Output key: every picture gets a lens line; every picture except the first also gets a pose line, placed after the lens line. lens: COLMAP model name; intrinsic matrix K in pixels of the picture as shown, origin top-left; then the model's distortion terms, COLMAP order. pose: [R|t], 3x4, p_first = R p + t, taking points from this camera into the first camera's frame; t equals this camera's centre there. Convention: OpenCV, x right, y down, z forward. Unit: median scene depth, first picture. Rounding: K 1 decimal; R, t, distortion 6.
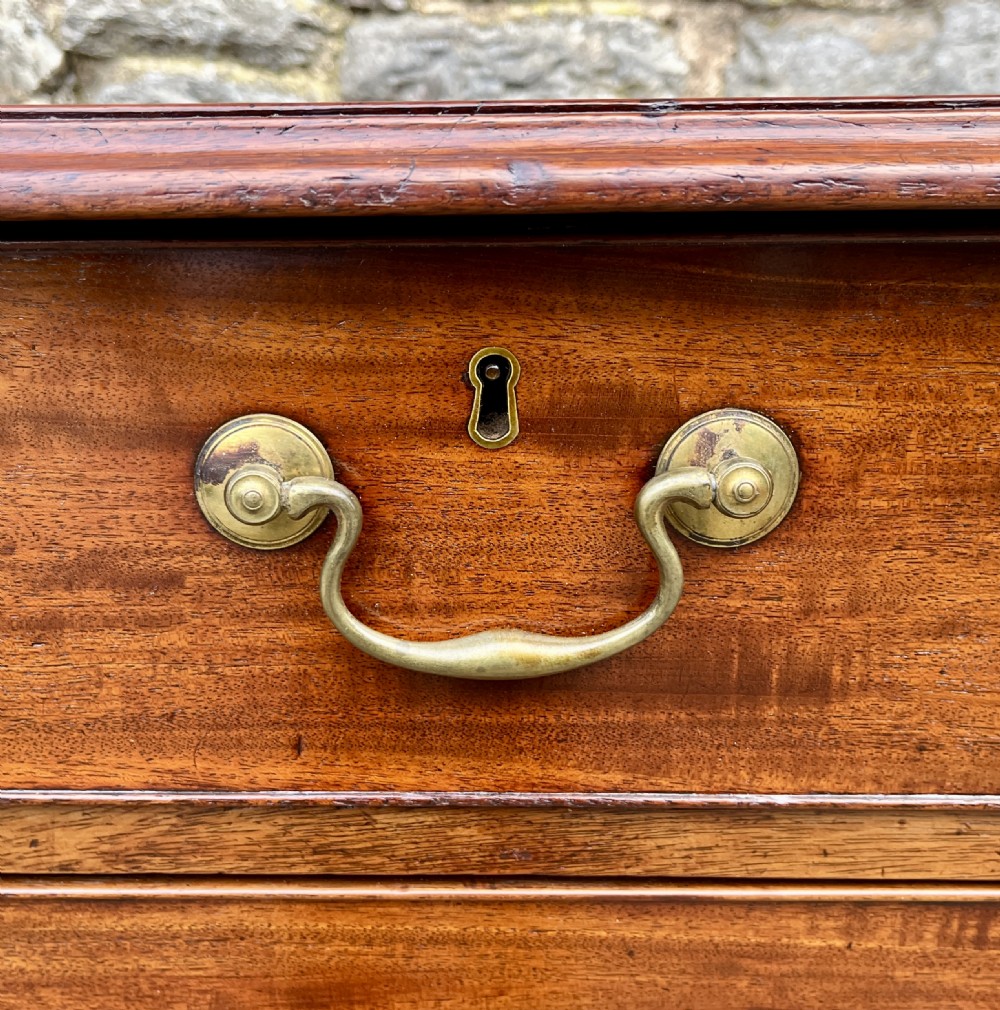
lens RADIAL K [[1227.9, 0, 444.7], [0, 1227.9, 489.7], [0, 0, 1]] dist [0.021136, 0.004780]
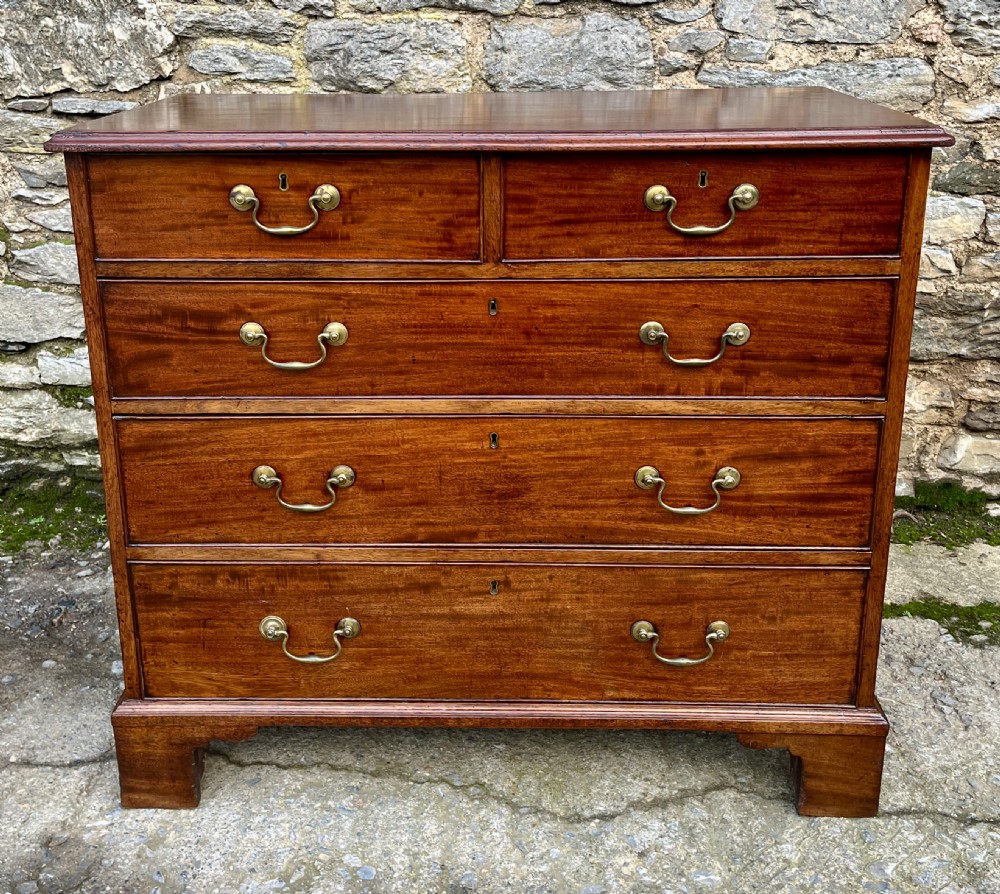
lens RADIAL K [[1156.2, 0, 467.4], [0, 1156.2, 354.1], [0, 0, 1]] dist [0.039243, -0.030035]
pose [[0.999895, 0.003468, -0.014072, 0.836035], [-0.002969, 0.999373, 0.035293, 0.454905], [0.014185, -0.035247, 0.999278, -3.741229]]
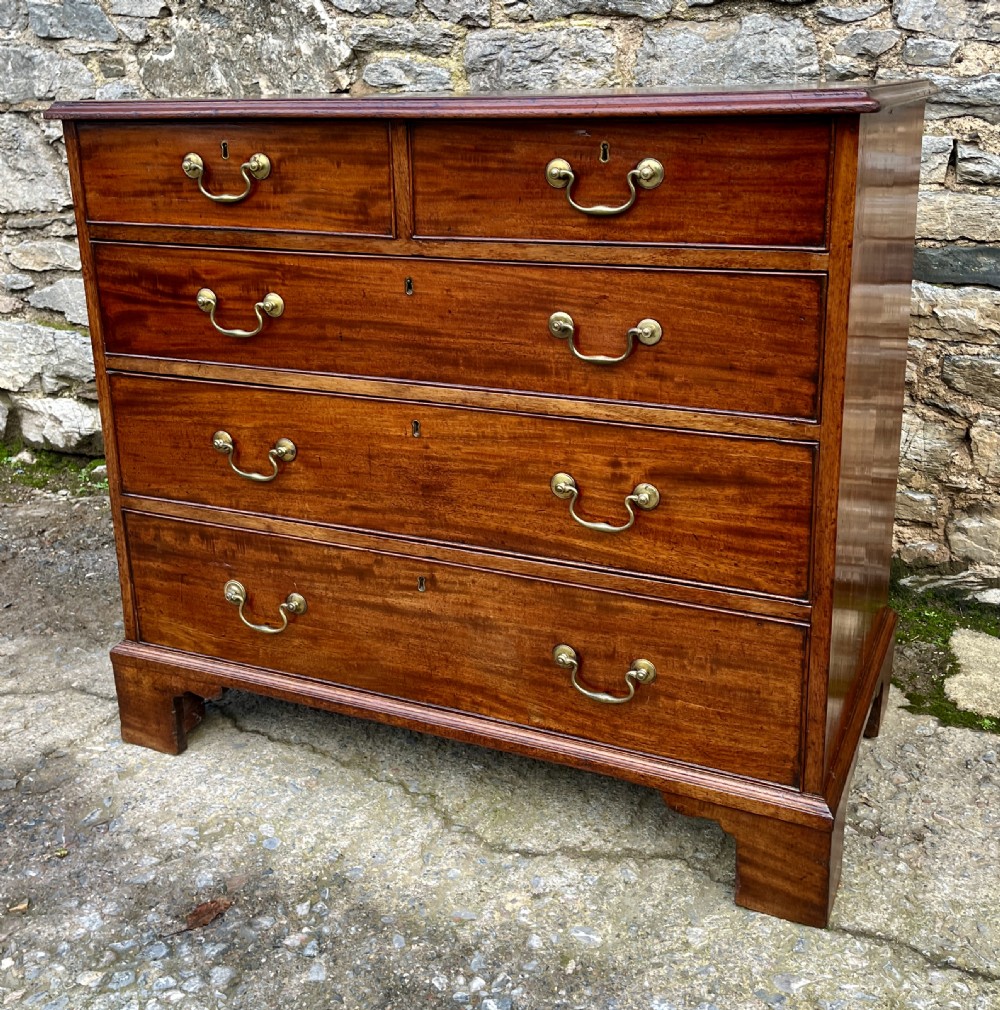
lens RADIAL K [[1178.8, 0, 502.9], [0, 1178.8, 426.7], [0, 0, 1]] dist [0.050429, -0.059060]
pose [[0.913821, 0.104136, -0.392539, 3.119577], [-0.094482, 0.994558, 0.043892, 0.744403], [0.394974, -0.003021, 0.918687, -3.151457]]
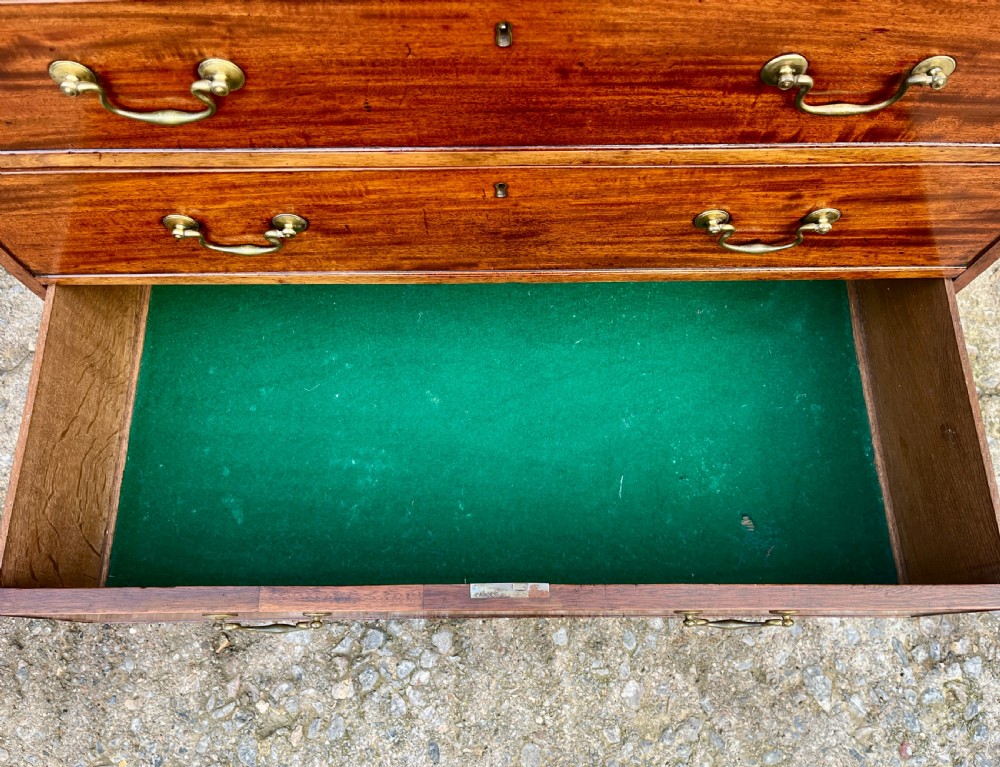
lens RADIAL K [[777.7, 0, 487.3], [0, 777.7, 383.9], [0, 0, 1]] dist [0.075409, -0.113363]
pose [[0.999730, -0.019753, 0.012213, 0.801886], [0.001447, 0.577844, 0.816146, -0.536562], [-0.023178, -0.815908, 0.577717, -0.600835]]
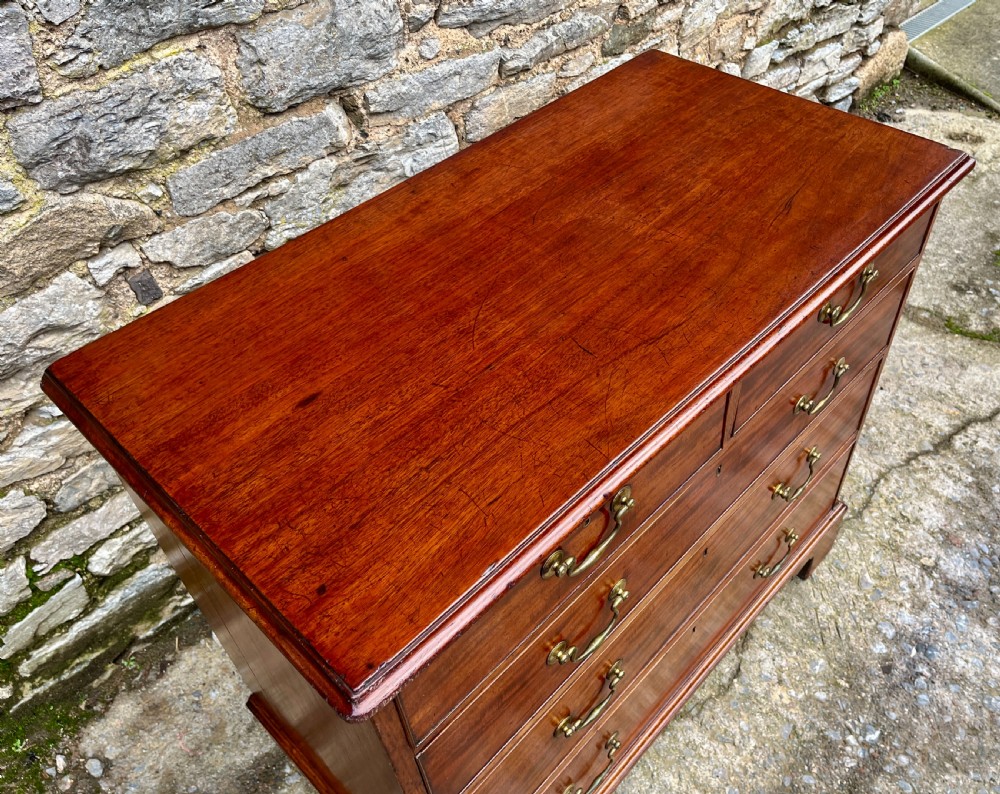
lens RADIAL K [[825.7, 0, 556.4], [0, 825.7, 389.9], [0, 0, 1]] dist [0.076621, -0.109470]
pose [[0.668818, -0.532239, 0.519042, -1.173512], [0.222433, 0.809457, 0.543418, -1.855241], [-0.709370, -0.247996, 0.659767, -0.688862]]
